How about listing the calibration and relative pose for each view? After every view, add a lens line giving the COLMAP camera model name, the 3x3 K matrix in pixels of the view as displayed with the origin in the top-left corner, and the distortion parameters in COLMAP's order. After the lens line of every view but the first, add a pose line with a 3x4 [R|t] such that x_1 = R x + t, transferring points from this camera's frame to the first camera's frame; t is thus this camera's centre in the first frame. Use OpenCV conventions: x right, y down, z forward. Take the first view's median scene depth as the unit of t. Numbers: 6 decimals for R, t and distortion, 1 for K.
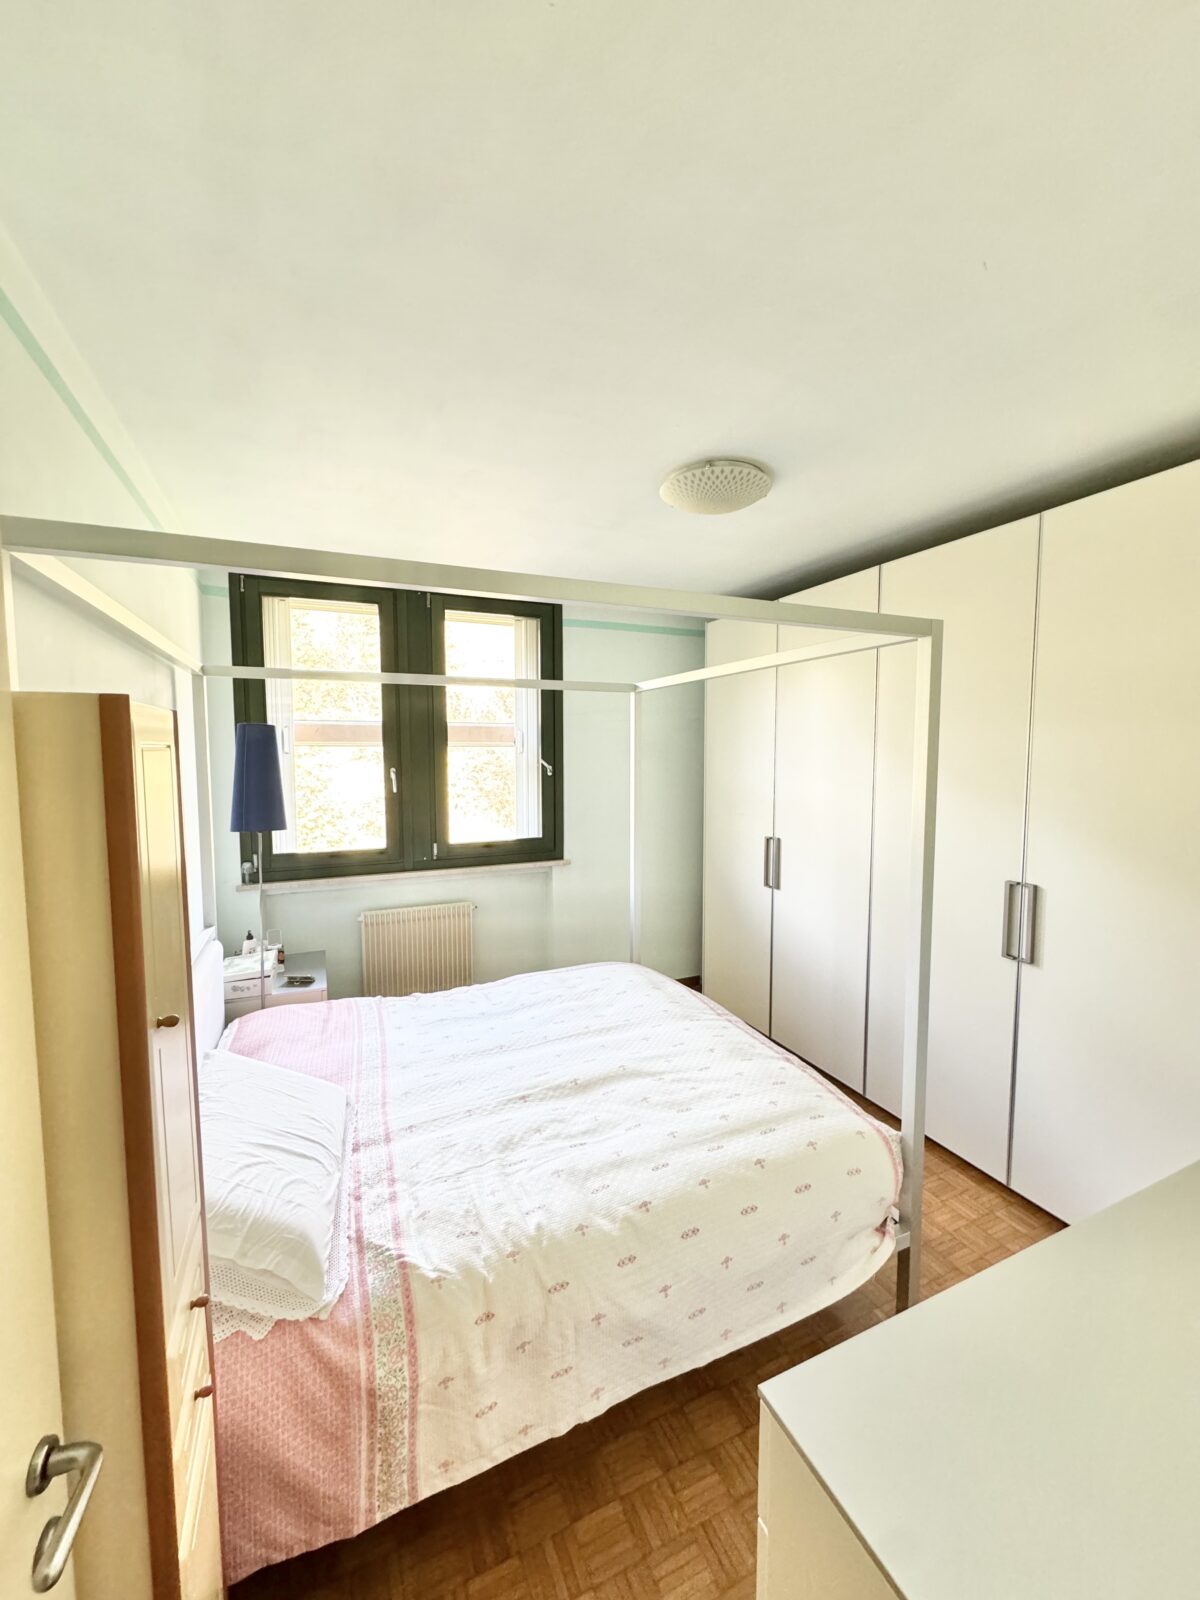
lens RADIAL K [[636.8, 0, 600.0], [0, 636.8, 800.0], [0, 0, 1]] dist [-0.001190, 0.000167]
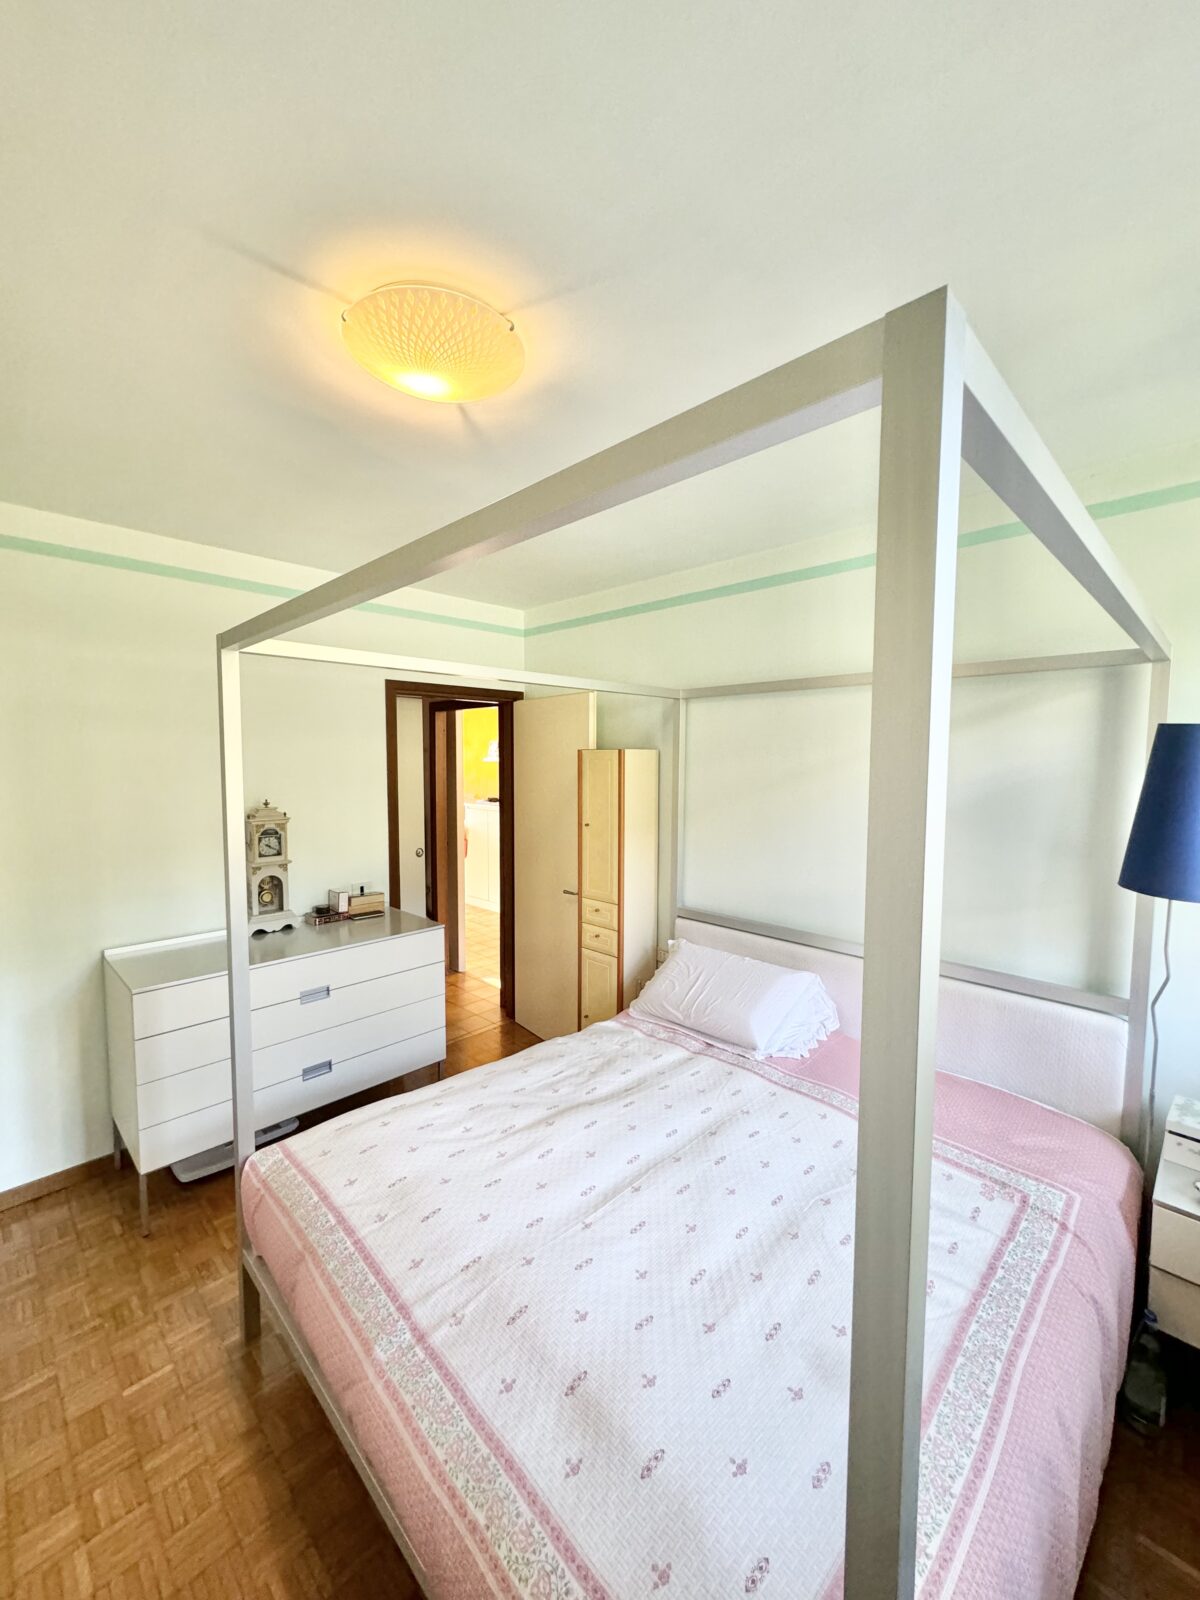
lens RADIAL K [[636.8, 0, 600.0], [0, 636.8, 800.0], [0, 0, 1]] dist [-0.001190, 0.000167]
pose [[-0.933321, 0.026581, -0.358057, 0.300342], [-0.021609, 0.991289, 0.129916, -0.154227], [0.358391, 0.128991, -0.924617, 1.949978]]
